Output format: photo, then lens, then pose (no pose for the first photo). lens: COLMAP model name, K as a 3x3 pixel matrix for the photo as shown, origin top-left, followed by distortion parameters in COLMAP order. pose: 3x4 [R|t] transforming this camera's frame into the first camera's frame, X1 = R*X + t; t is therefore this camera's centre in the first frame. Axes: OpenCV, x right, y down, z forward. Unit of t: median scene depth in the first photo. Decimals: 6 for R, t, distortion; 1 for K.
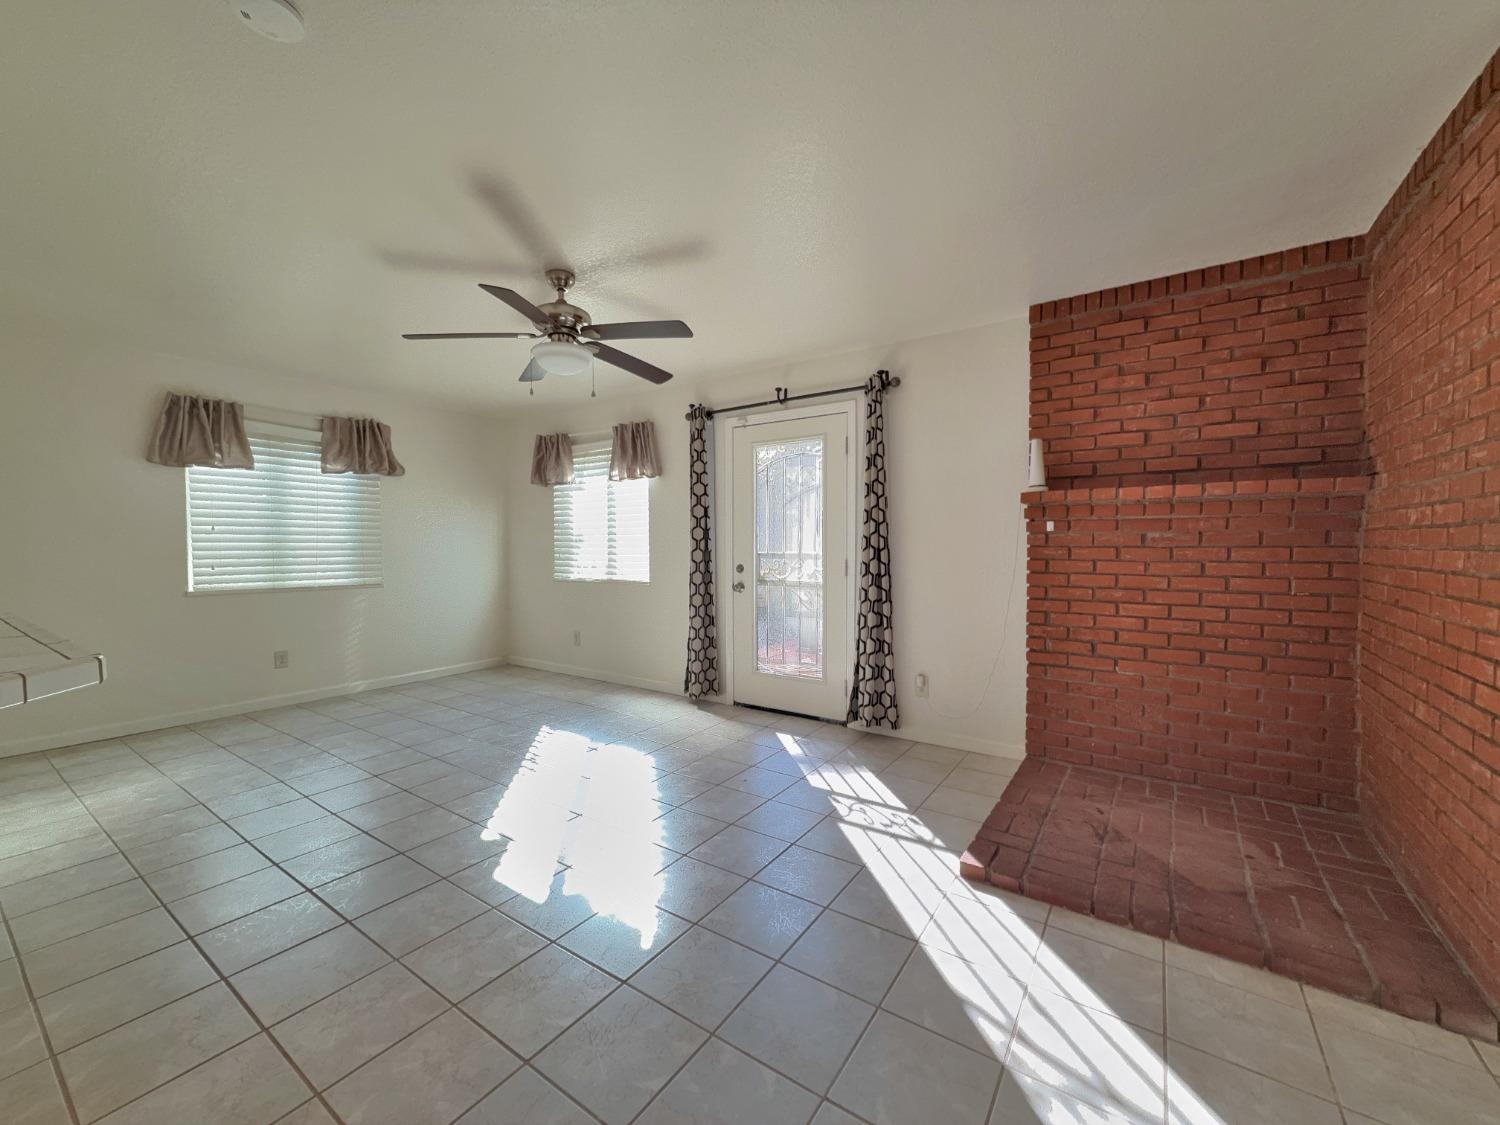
lens RADIAL K [[595.3, 0, 751.7], [0, 595.3, 567.5], [0, 0, 1]] dist [0.001453, -0.000846]
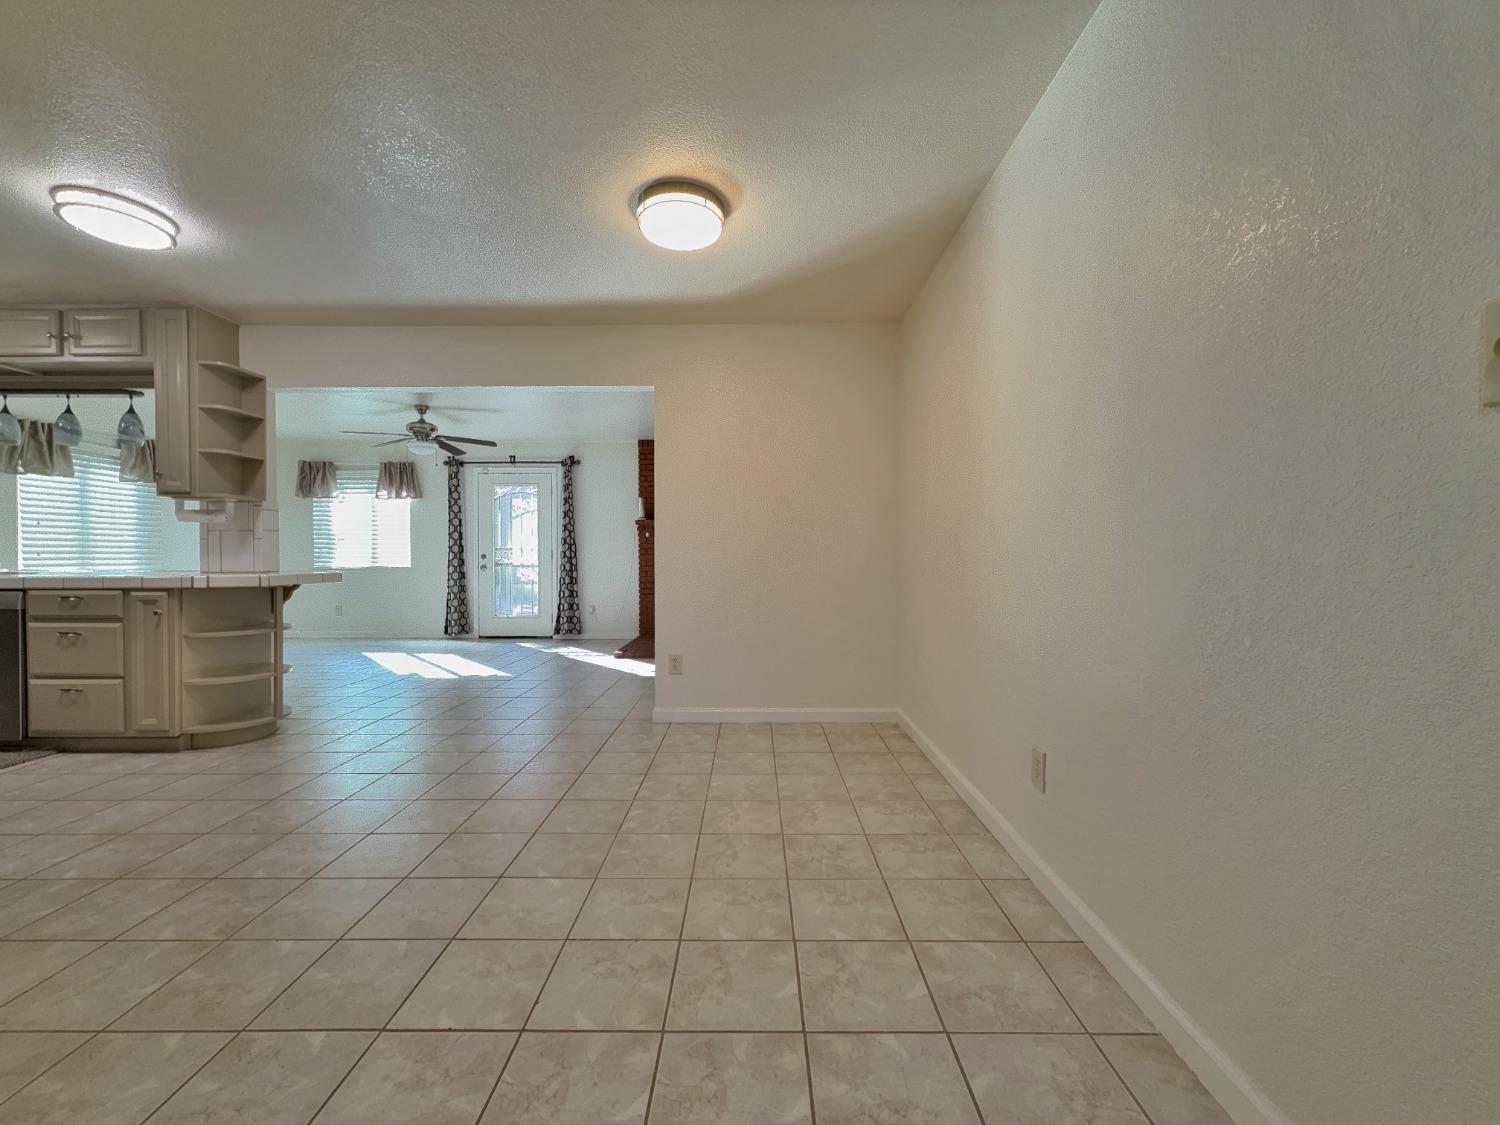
lens RADIAL K [[595.3, 0, 750.4], [0, 595.3, 562.5], [0, 0, 1]] dist [0.001453, -0.000846]
pose [[0.831963, -0.004631, 0.554812, -0.391534], [0.017959, 0.999666, -0.018586, 0.076734], [-0.554540, 0.025427, 0.831768, -0.991898]]
